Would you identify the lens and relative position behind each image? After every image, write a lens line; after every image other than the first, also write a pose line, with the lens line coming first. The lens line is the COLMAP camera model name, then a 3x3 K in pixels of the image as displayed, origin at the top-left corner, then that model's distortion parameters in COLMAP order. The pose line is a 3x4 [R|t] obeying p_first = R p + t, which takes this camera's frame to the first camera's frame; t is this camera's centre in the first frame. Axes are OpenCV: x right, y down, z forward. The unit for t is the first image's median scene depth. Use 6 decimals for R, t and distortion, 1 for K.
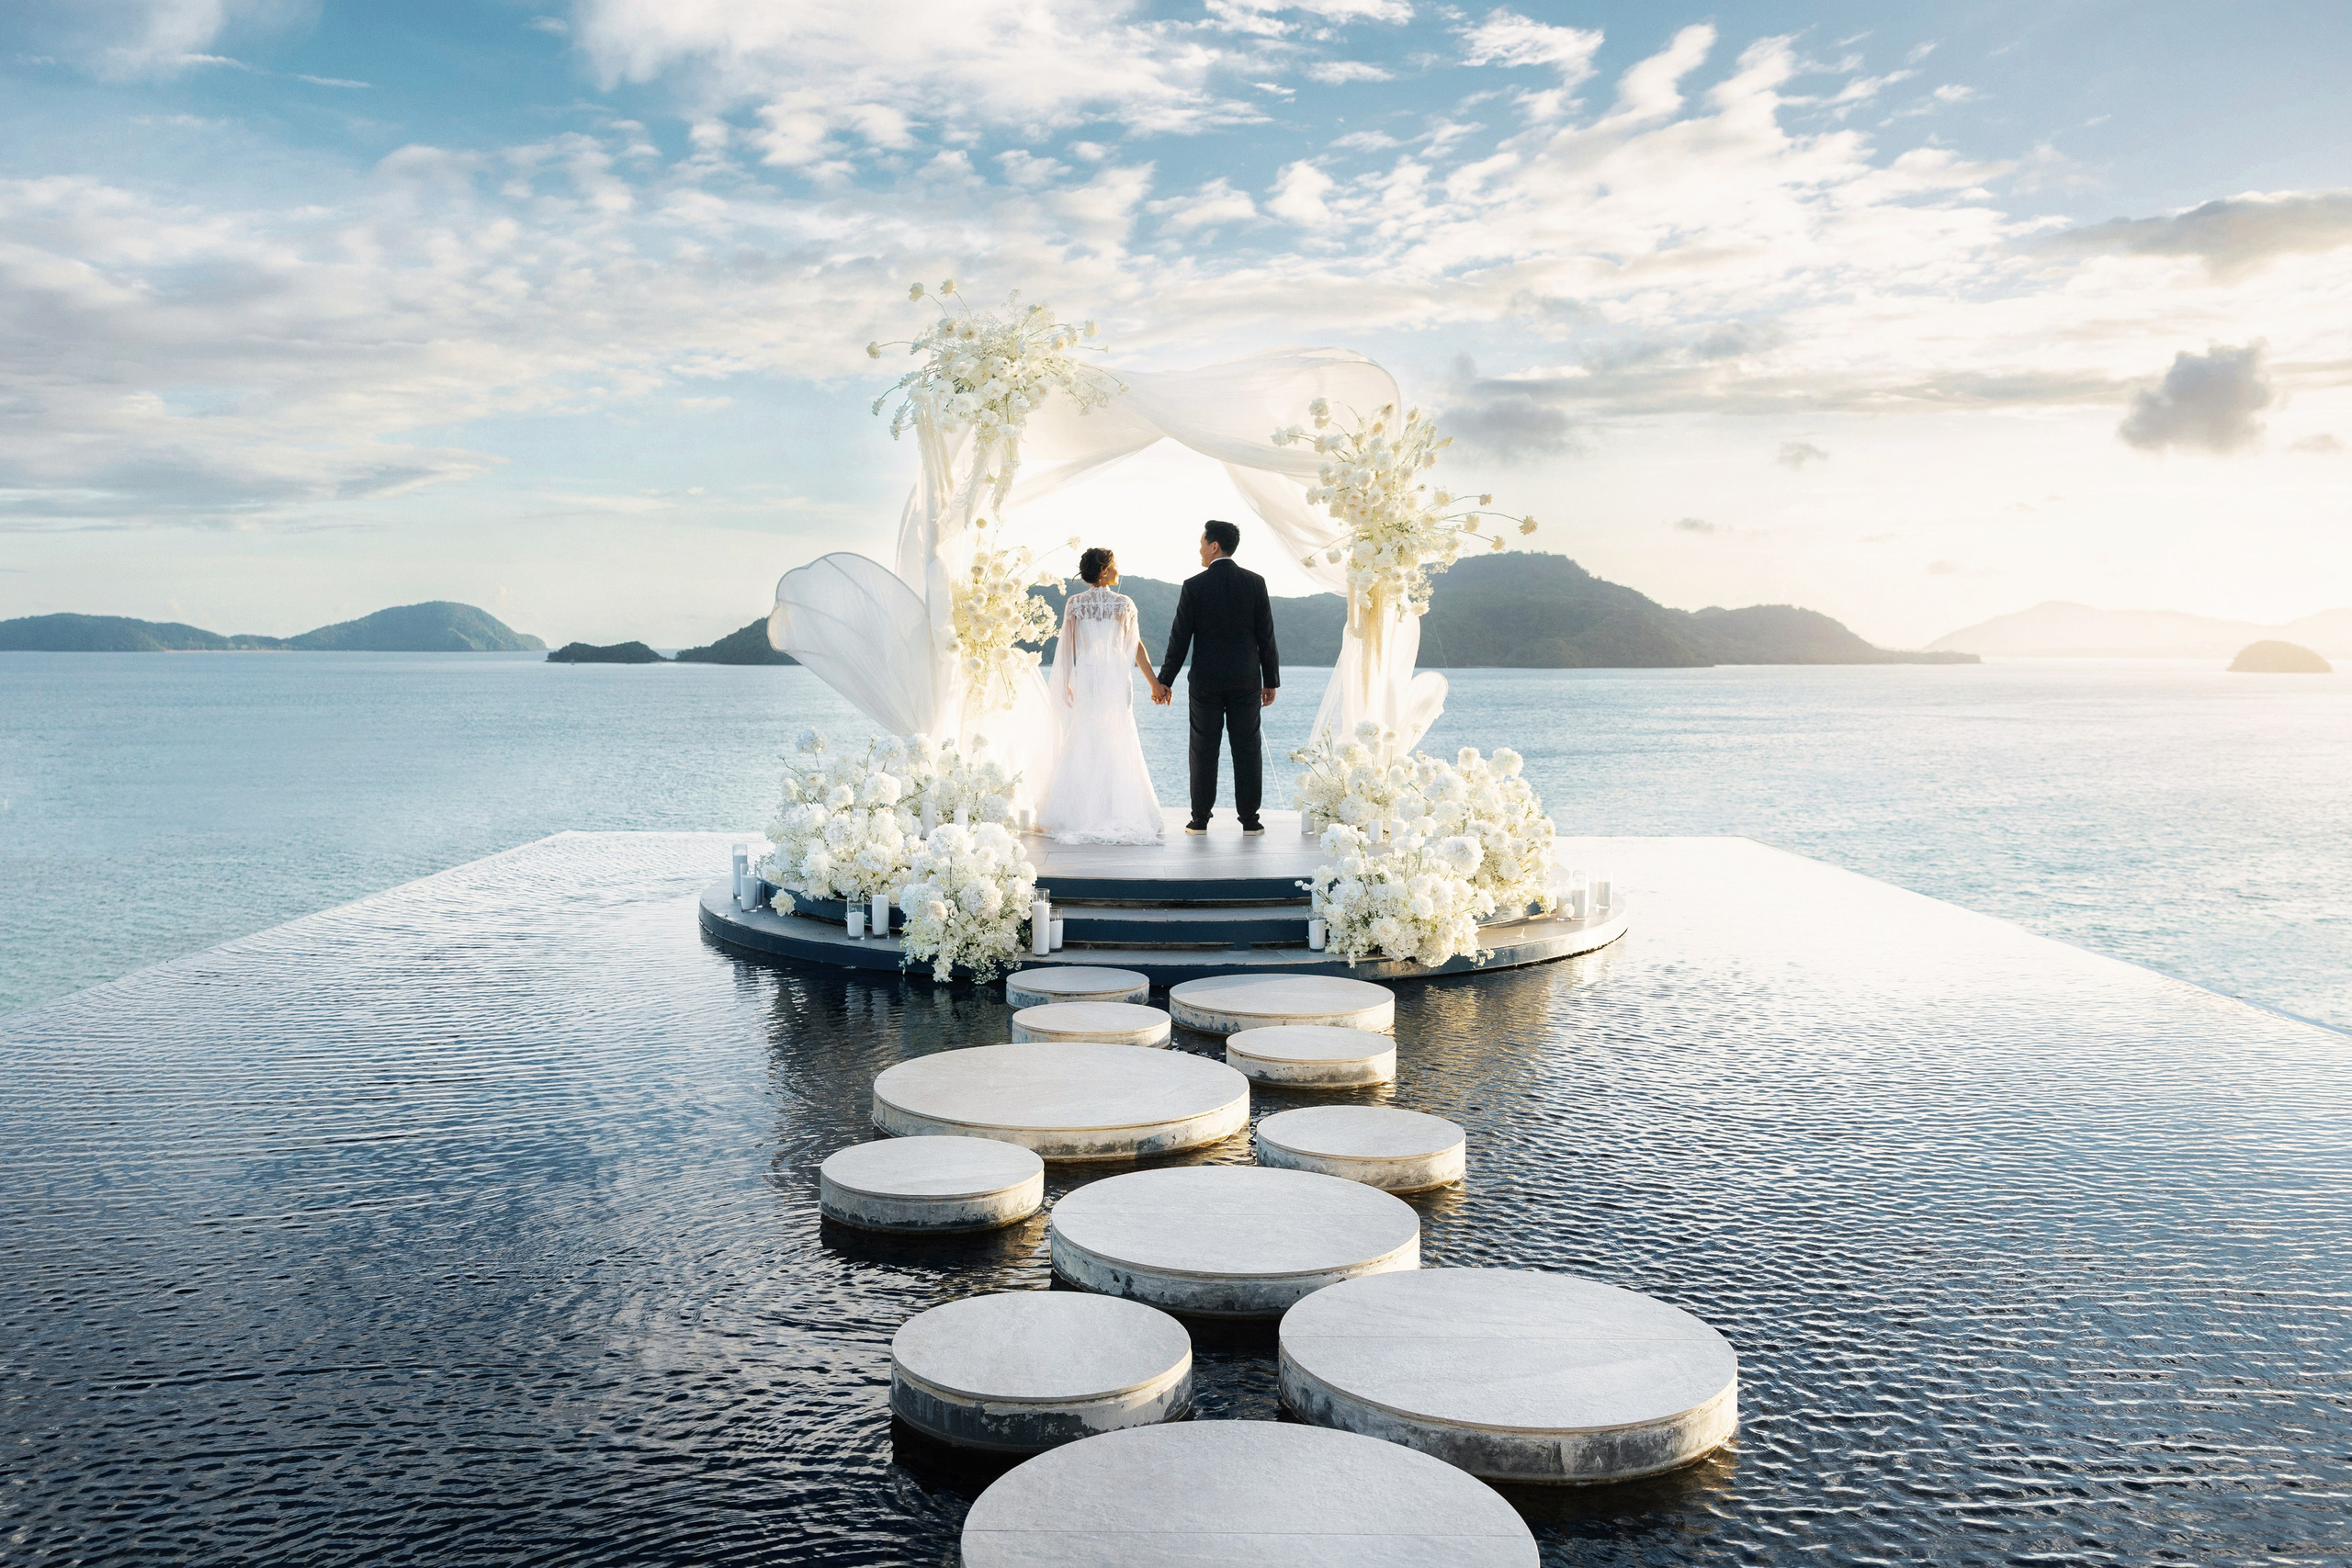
lens RADIAL K [[3015.9, 0, 1176.0], [0, 3015.9, 784.0], [0, 0, 1]] dist [-0.000311, 0.000401]
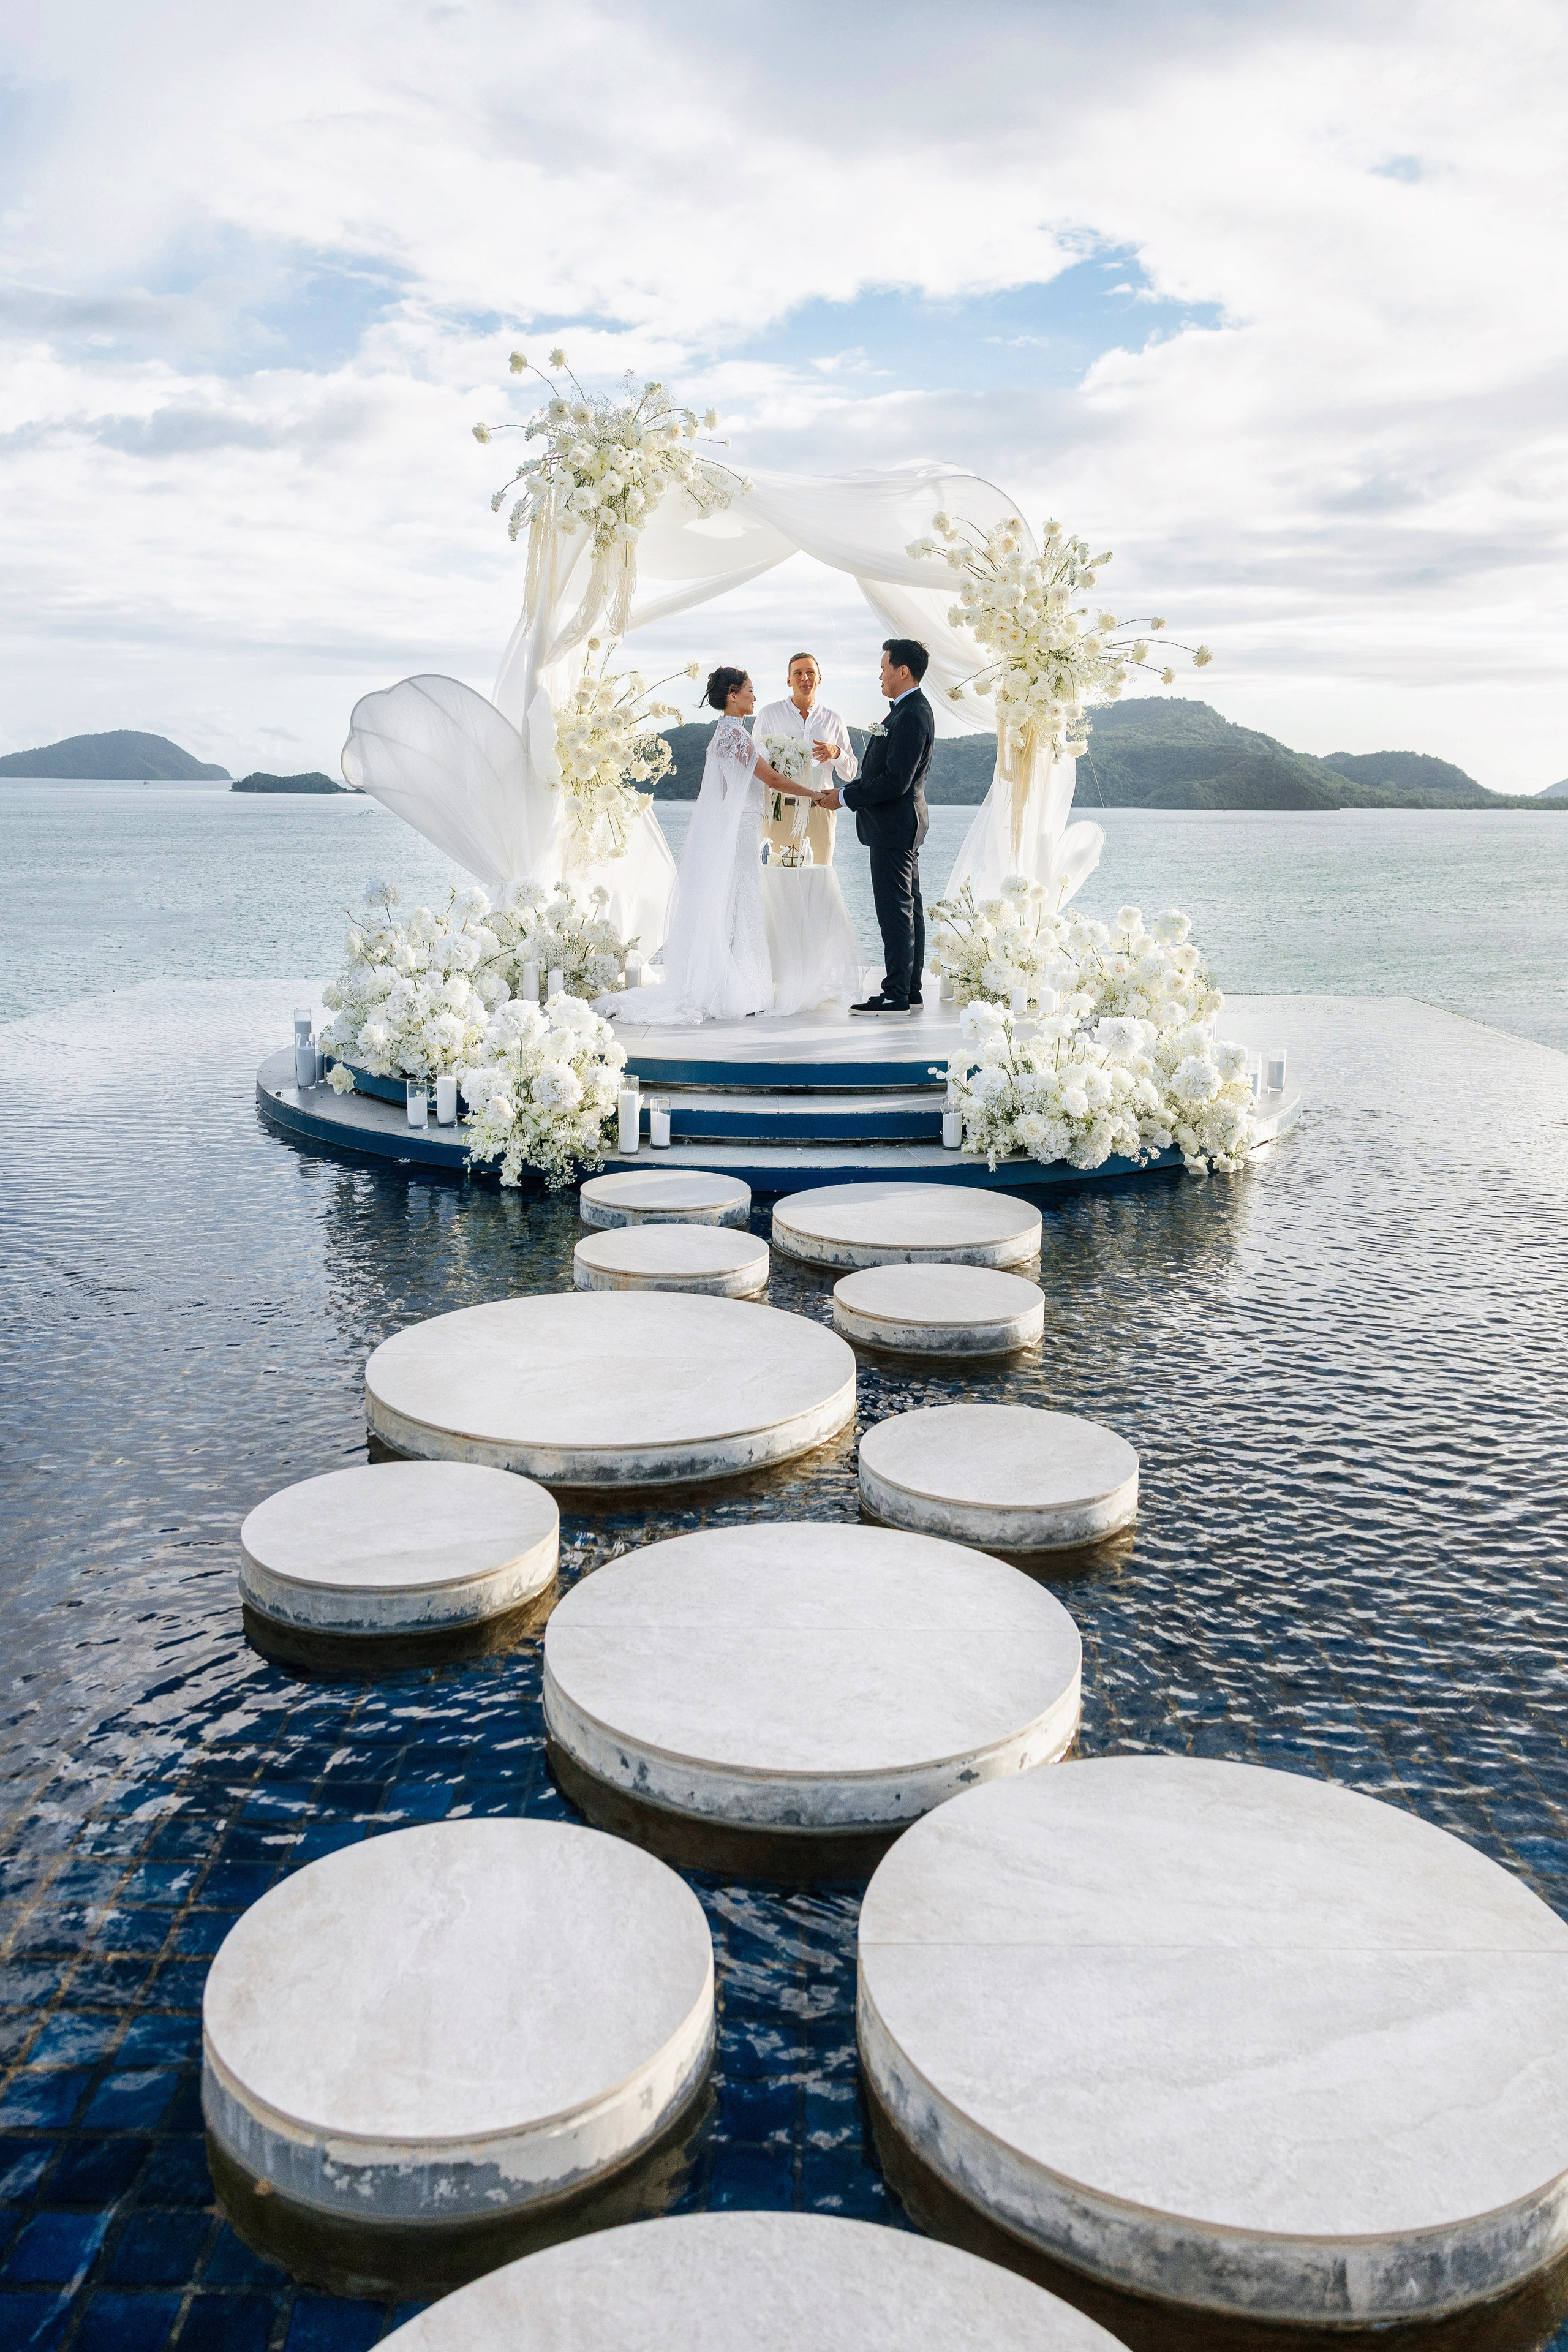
lens RADIAL K [[3041.7, 0, 784.0], [0, 3041.7, 1176.0], [0, 0, 1]] dist [0.263727, -0.923785]
pose [[0.999838, 0.014789, -0.010250, 0.007959], [-0.013901, 0.996549, 0.081839, -0.007954], [0.011425, -0.081684, 0.996593, 0.133426]]
